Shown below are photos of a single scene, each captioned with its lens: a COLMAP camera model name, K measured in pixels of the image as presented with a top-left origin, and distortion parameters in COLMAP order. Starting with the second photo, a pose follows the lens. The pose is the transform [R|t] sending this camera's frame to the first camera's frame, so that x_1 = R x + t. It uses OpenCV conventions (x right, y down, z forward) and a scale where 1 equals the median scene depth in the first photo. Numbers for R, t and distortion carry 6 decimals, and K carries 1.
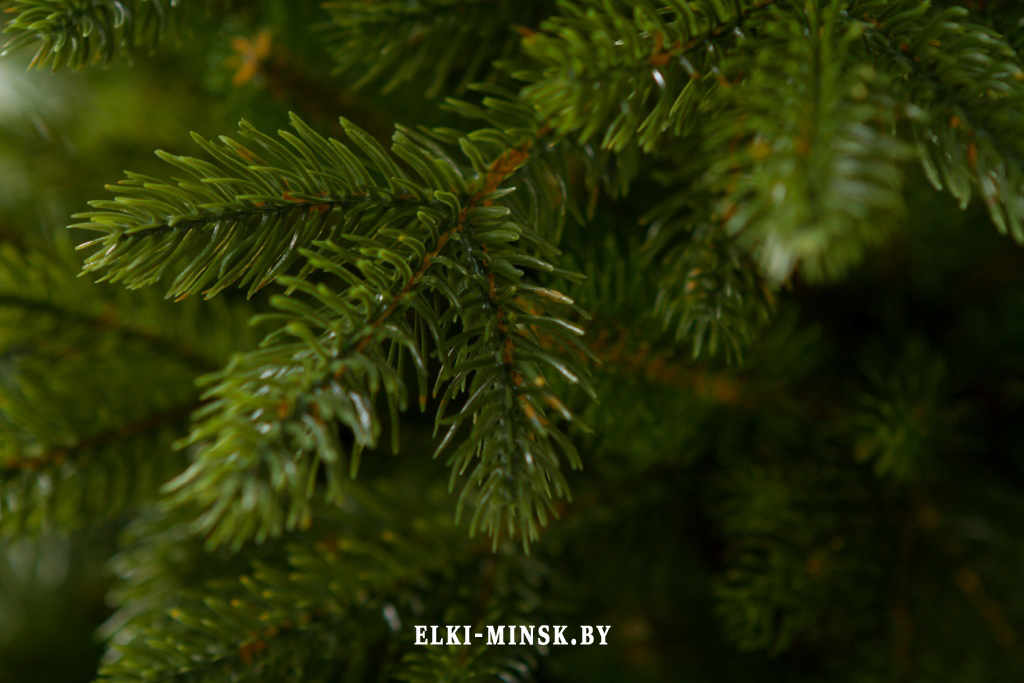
lens RADIAL K [[3193.4, 0, 512.4], [0, 3193.4, 343.7], [0, 0, 1]] dist [0.114100, 0.000000]
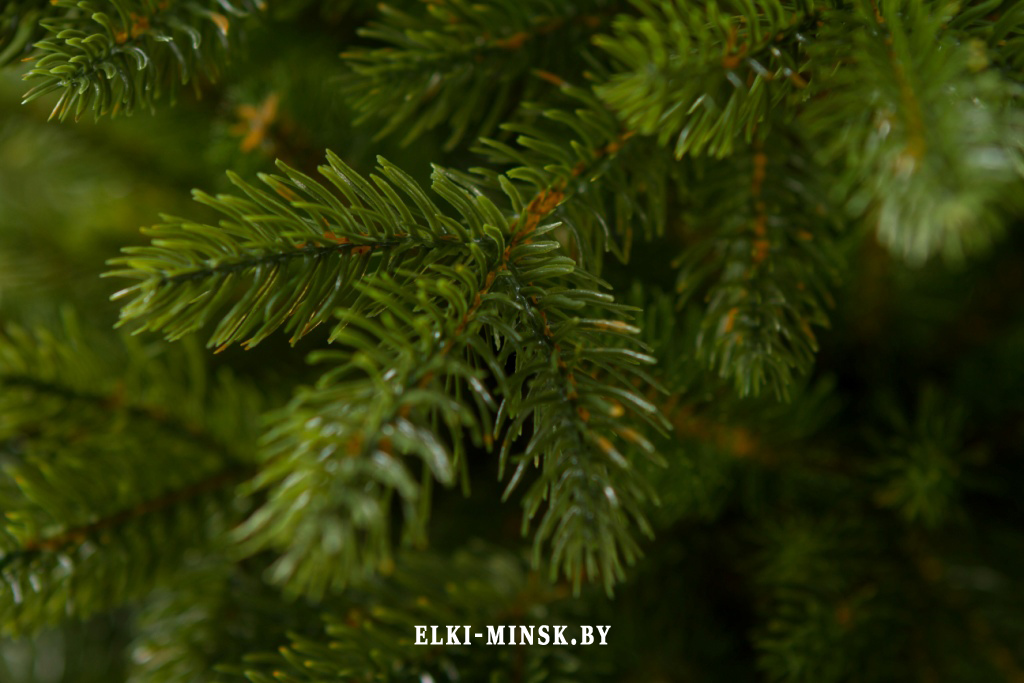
lens RADIAL K [[2705.3, 0, 501.9], [0, 2705.3, 342.5], [0, 0, 1]] dist [0.044545, 0.000000]
pose [[0.997381, -0.041307, 0.059373, -0.068978], [0.044856, 0.997205, -0.059744, 0.036265], [-0.056739, 0.062251, 0.996446, 0.197096]]
